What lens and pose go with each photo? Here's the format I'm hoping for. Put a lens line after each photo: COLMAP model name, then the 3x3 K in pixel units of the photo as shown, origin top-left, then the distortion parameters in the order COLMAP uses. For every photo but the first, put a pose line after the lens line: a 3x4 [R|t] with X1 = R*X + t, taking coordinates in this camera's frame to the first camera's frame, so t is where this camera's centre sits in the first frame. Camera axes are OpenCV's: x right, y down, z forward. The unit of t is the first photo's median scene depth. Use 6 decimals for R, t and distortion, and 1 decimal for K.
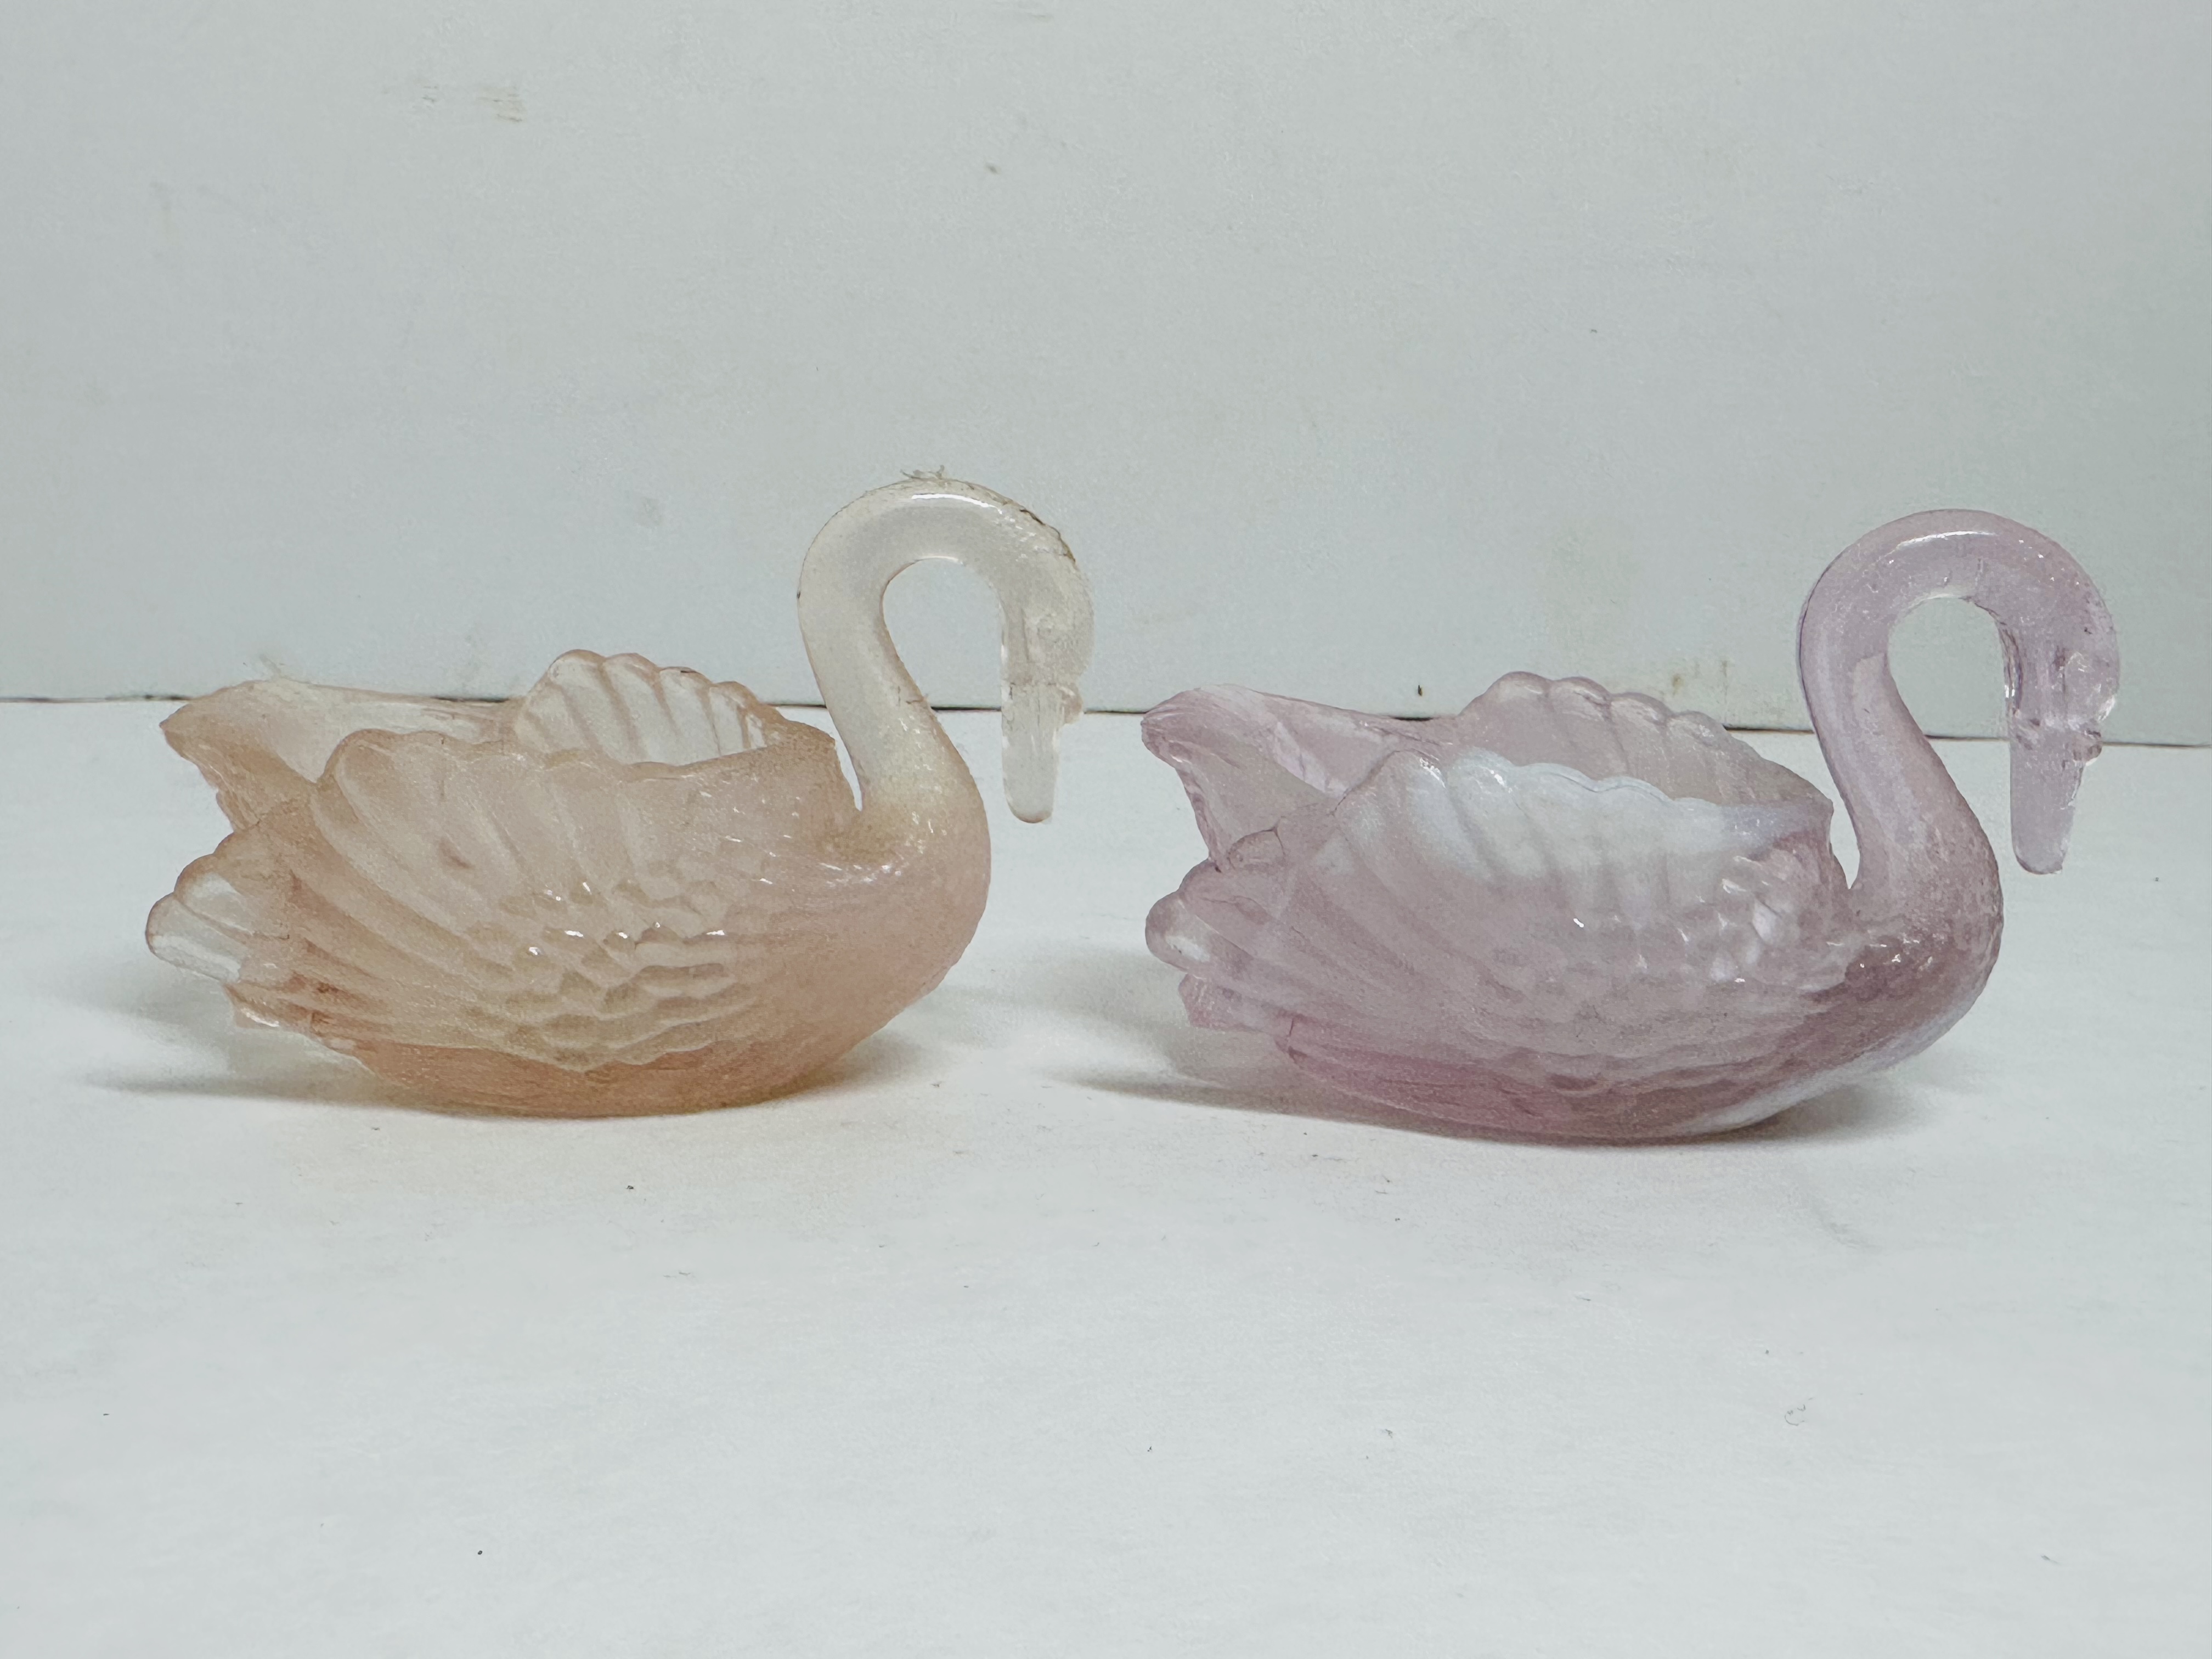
lens RADIAL K [[2201.6, 0, 1106.0], [0, 2201.6, 829.5], [0, 0, 1]] dist [-0.049022, 0.000057]
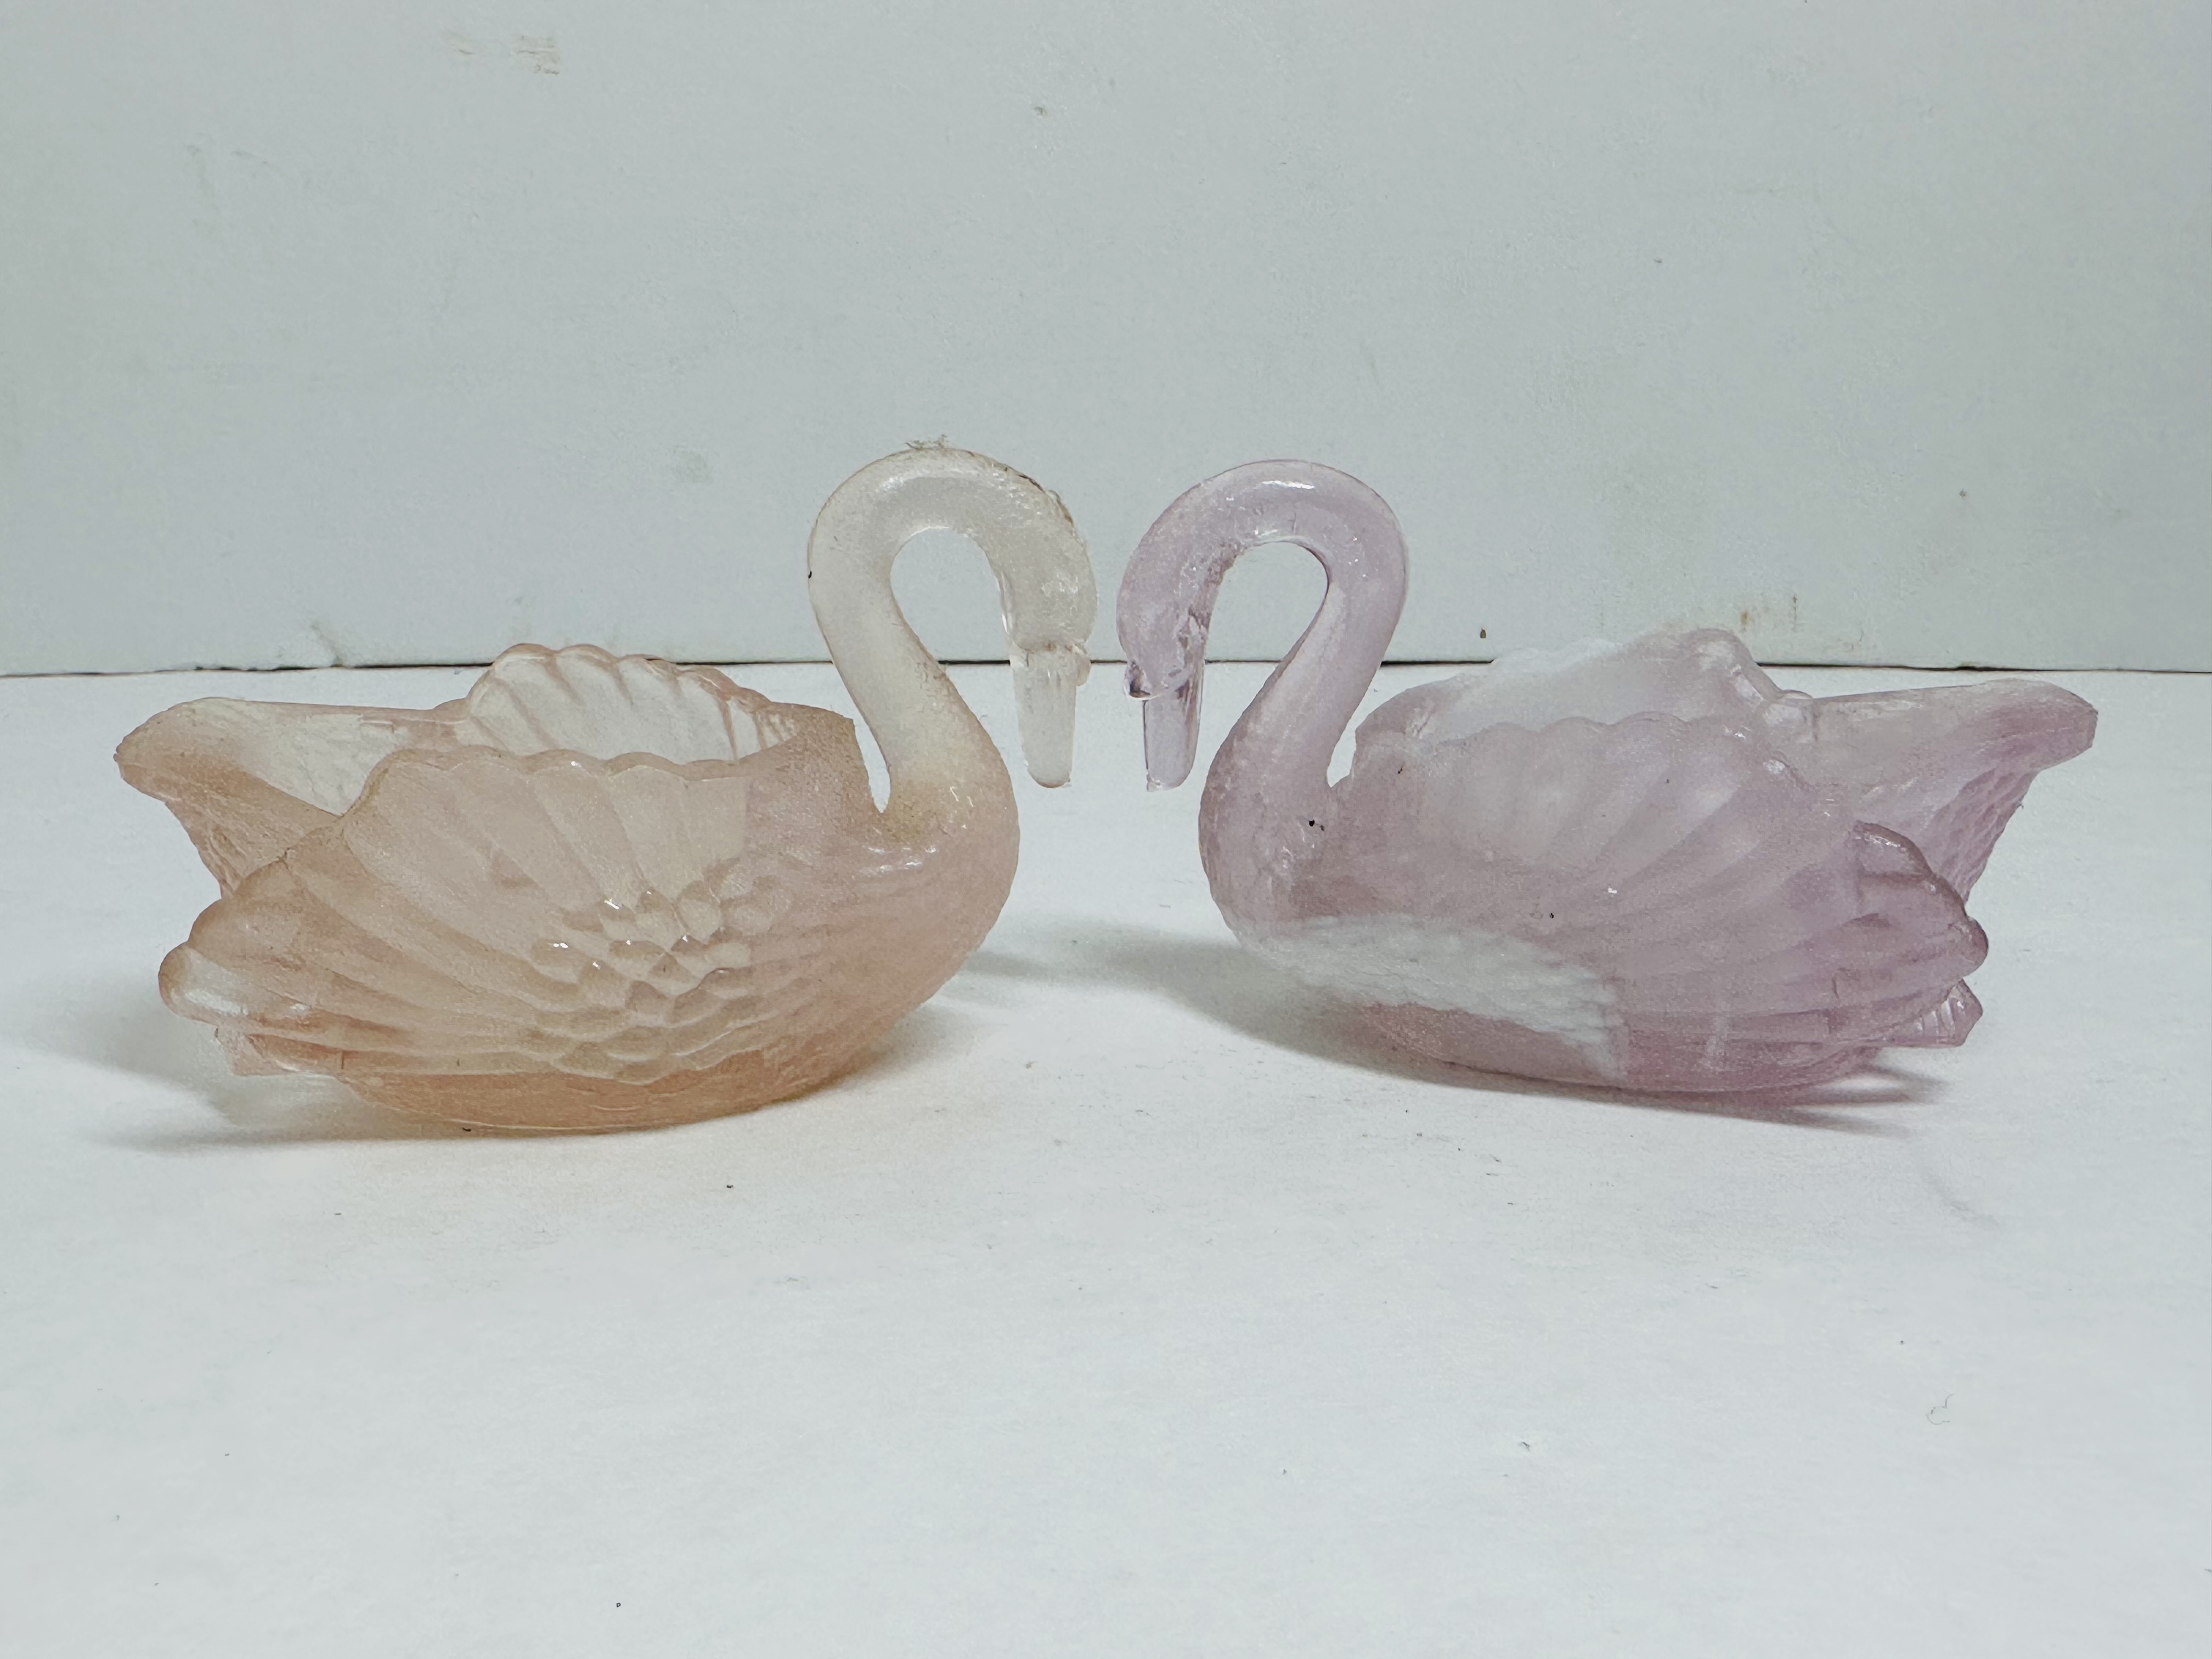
lens RADIAL K [[2201.6, 0, 1106.0], [0, 2201.6, 829.5], [0, 0, 1]] dist [-0.049022, 0.000057]
pose [[0.975167, -0.084363, 0.204772, -0.226391], [0.076820, 0.996050, 0.044524, -0.028312], [-0.207720, -0.027688, 0.977796, 0.016445]]
